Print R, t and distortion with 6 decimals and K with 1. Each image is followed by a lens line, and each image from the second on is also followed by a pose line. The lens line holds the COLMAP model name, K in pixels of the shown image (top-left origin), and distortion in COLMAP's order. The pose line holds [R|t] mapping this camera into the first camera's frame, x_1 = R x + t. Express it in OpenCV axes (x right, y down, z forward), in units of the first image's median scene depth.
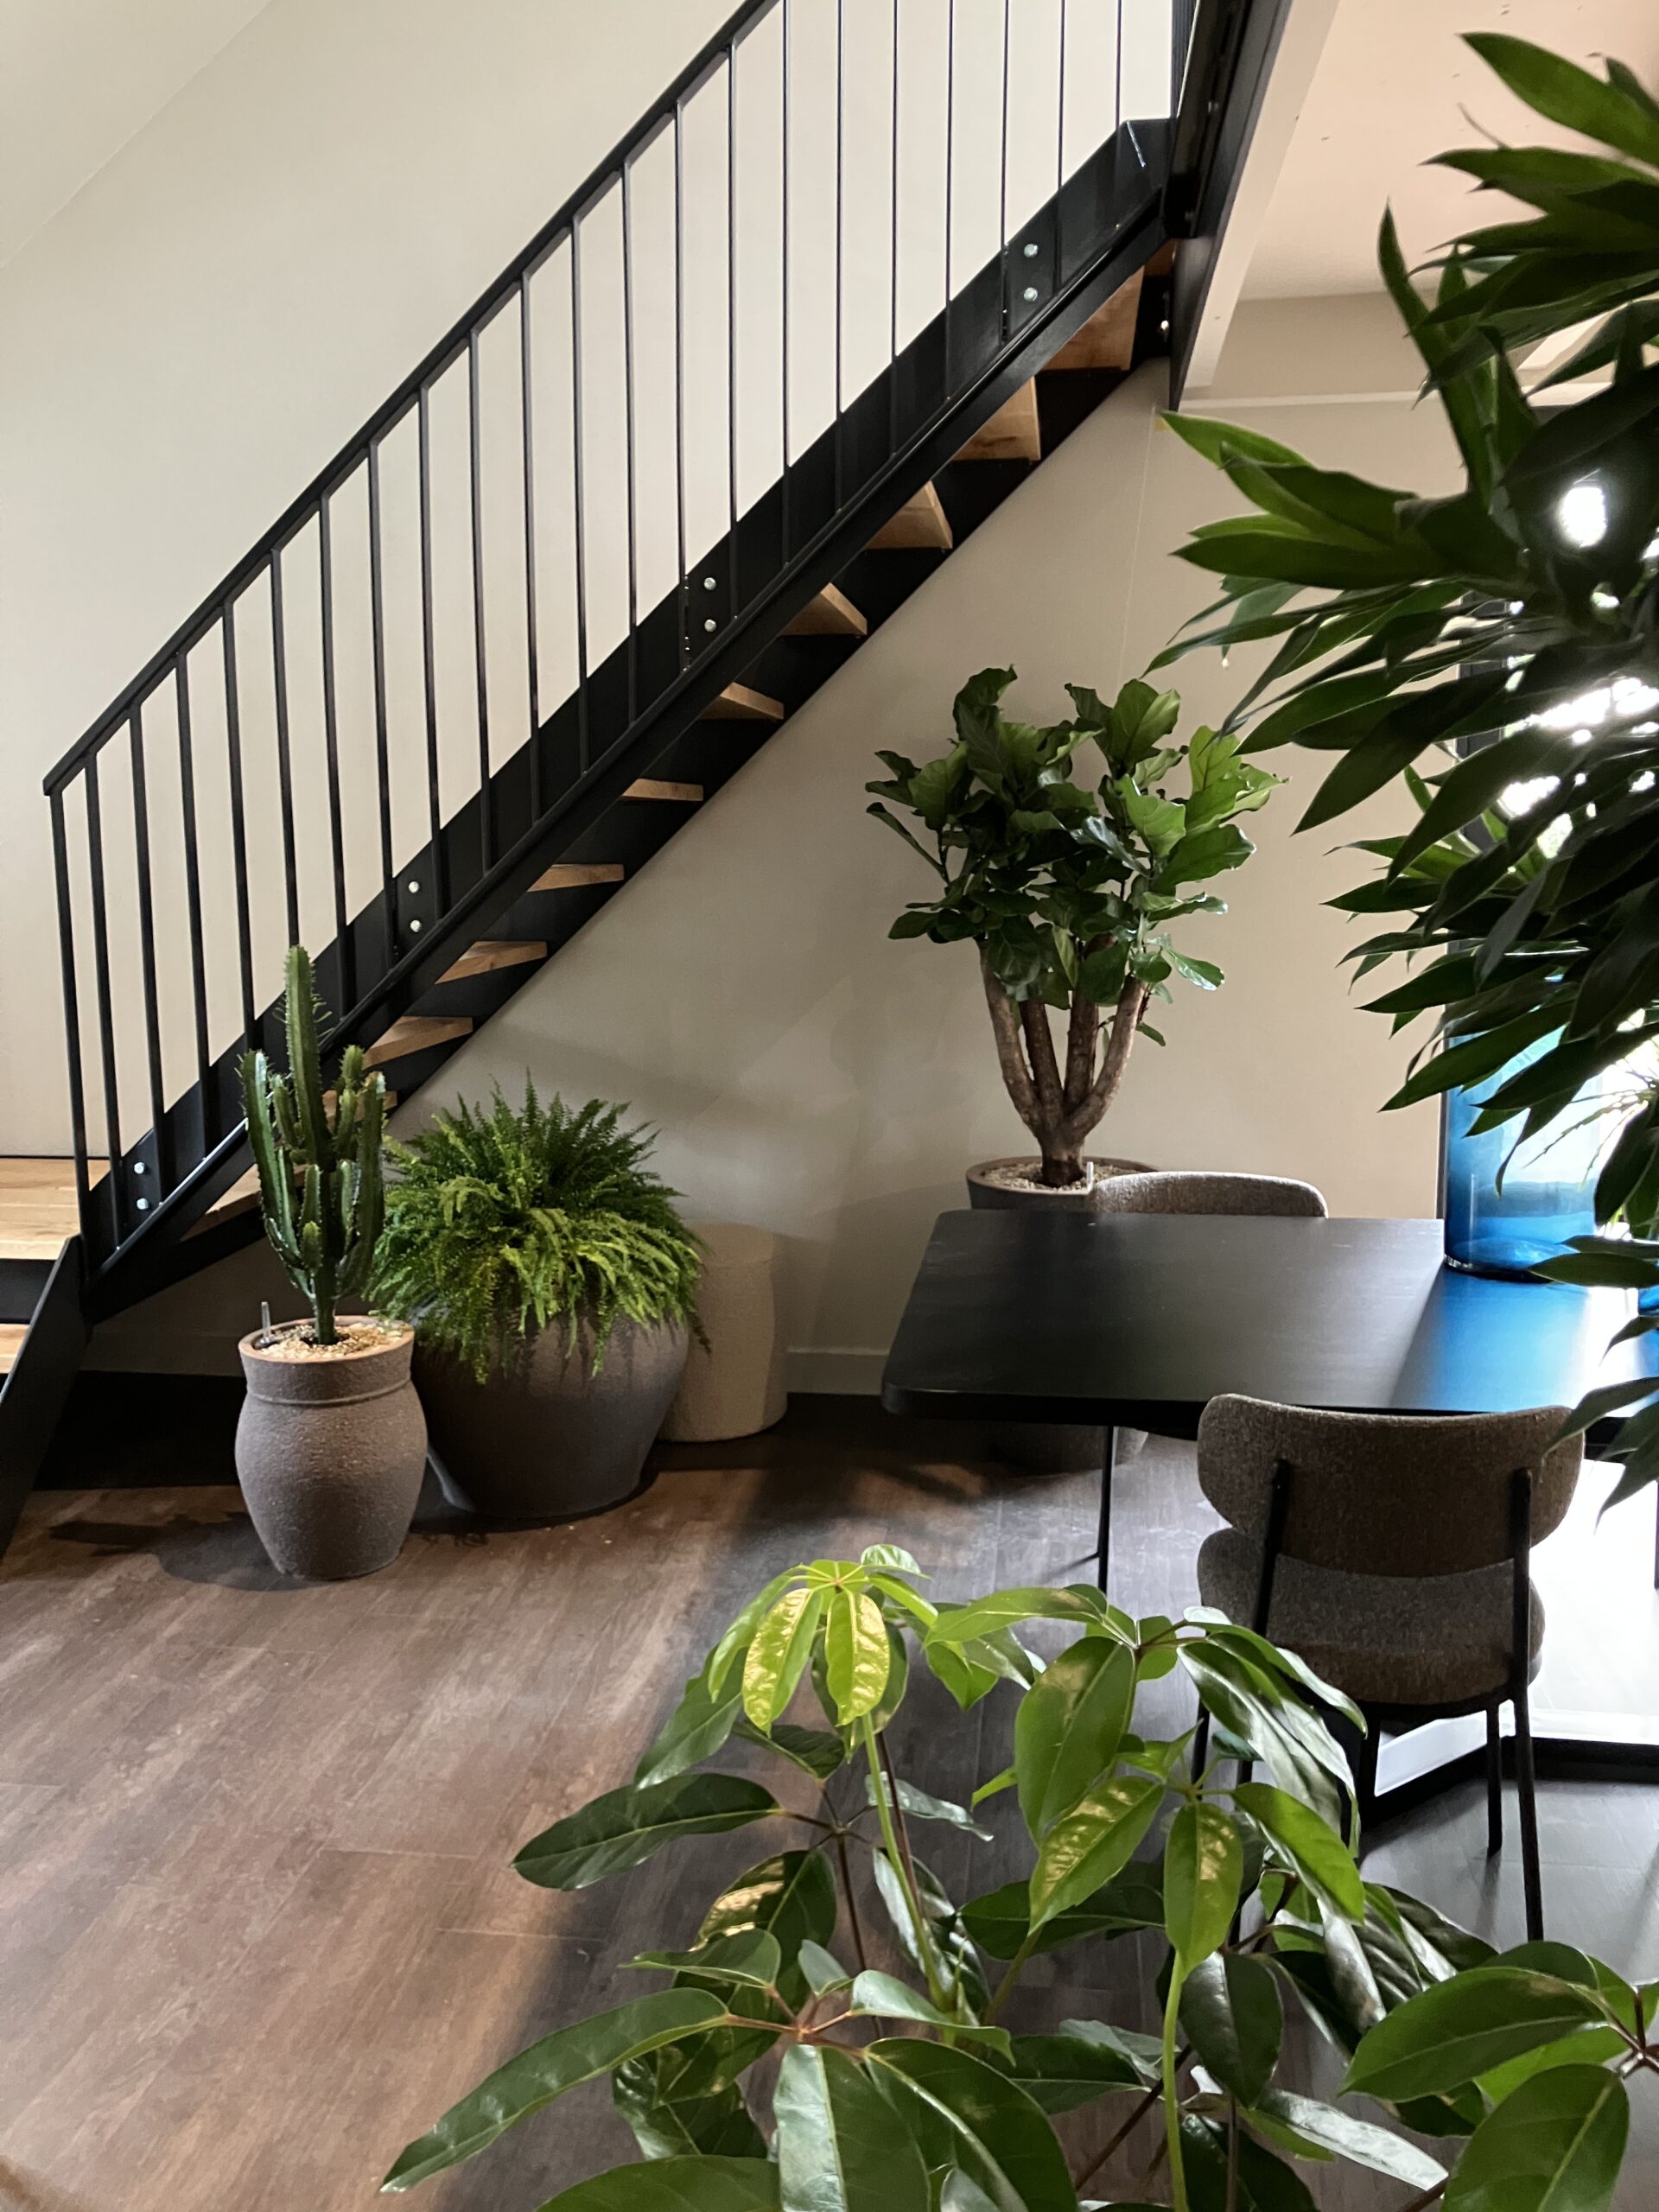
lens RADIAL K [[1797.9, 0, 855.3], [0, 1797.9, 1104.8], [0, 0, 1]] dist [-0.042446, -0.001144]
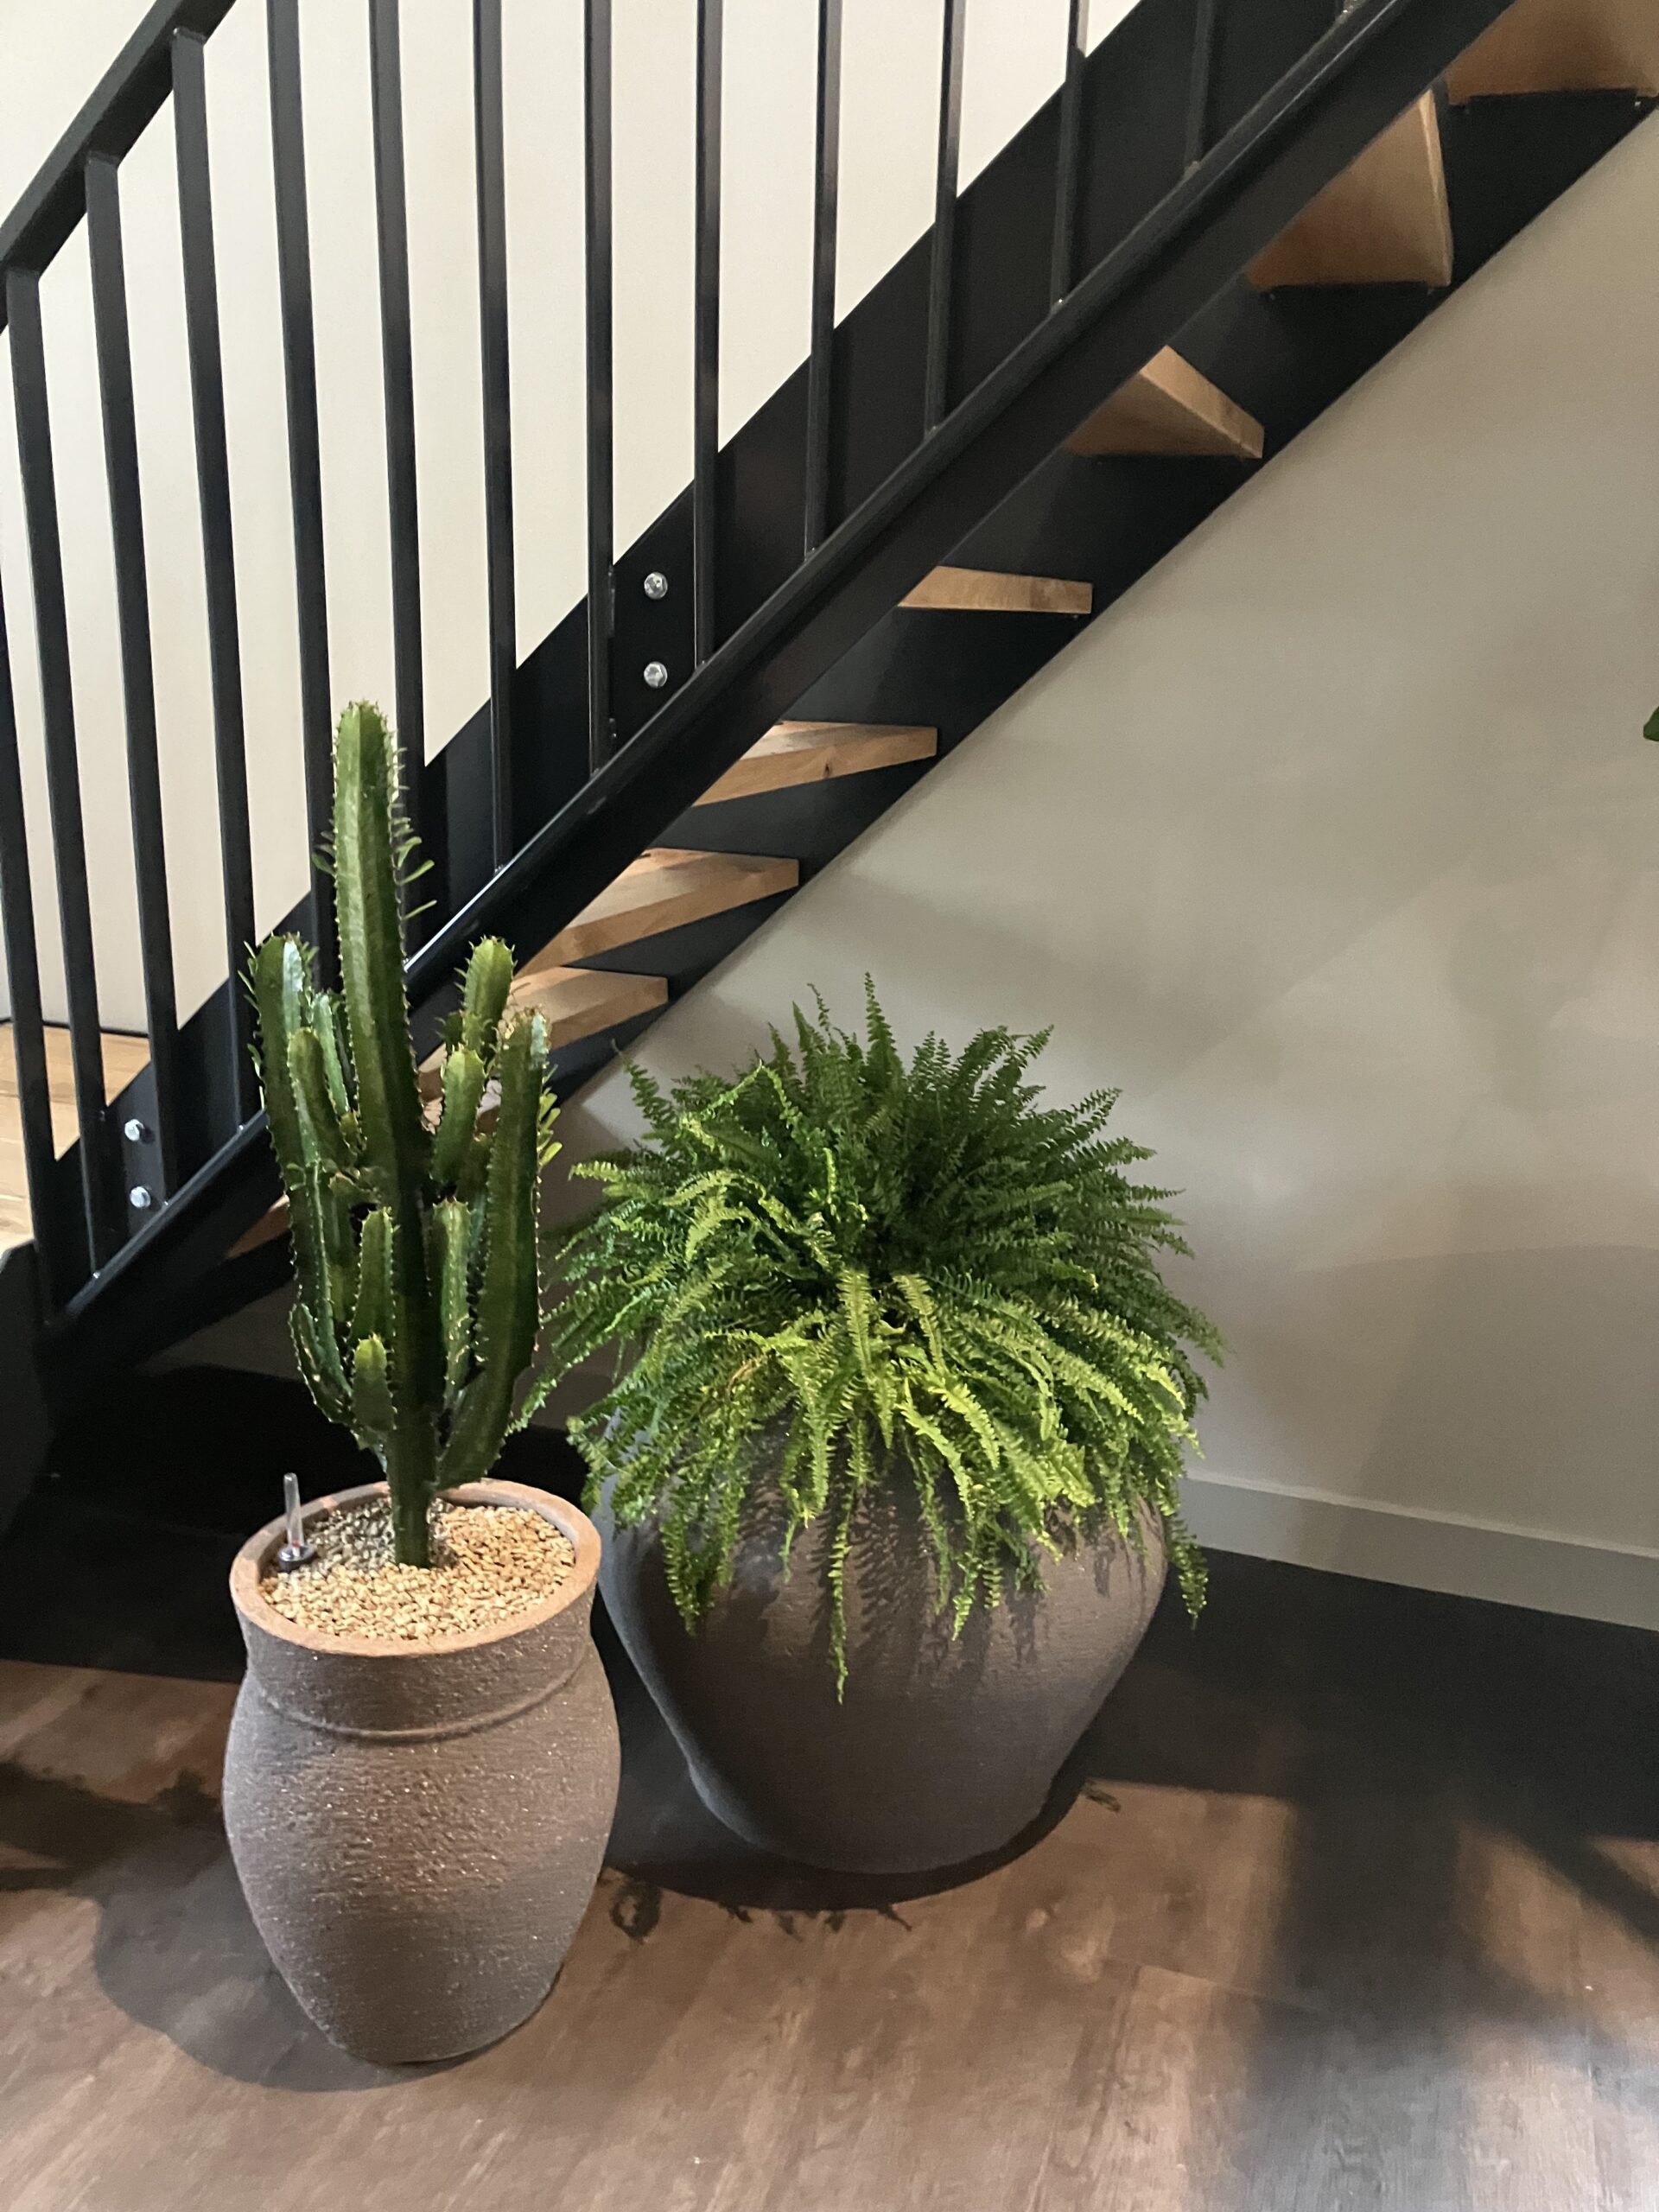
lens RADIAL K [[1797.9, 0, 855.3], [0, 1797.9, 1104.8], [0, 0, 1]] dist [-0.042446, -0.001144]
pose [[0.976310, 0.086282, -0.198431, -0.098386], [-0.064631, 0.991477, 0.113120, -0.046273], [0.206500, -0.097615, 0.973565, 0.565863]]
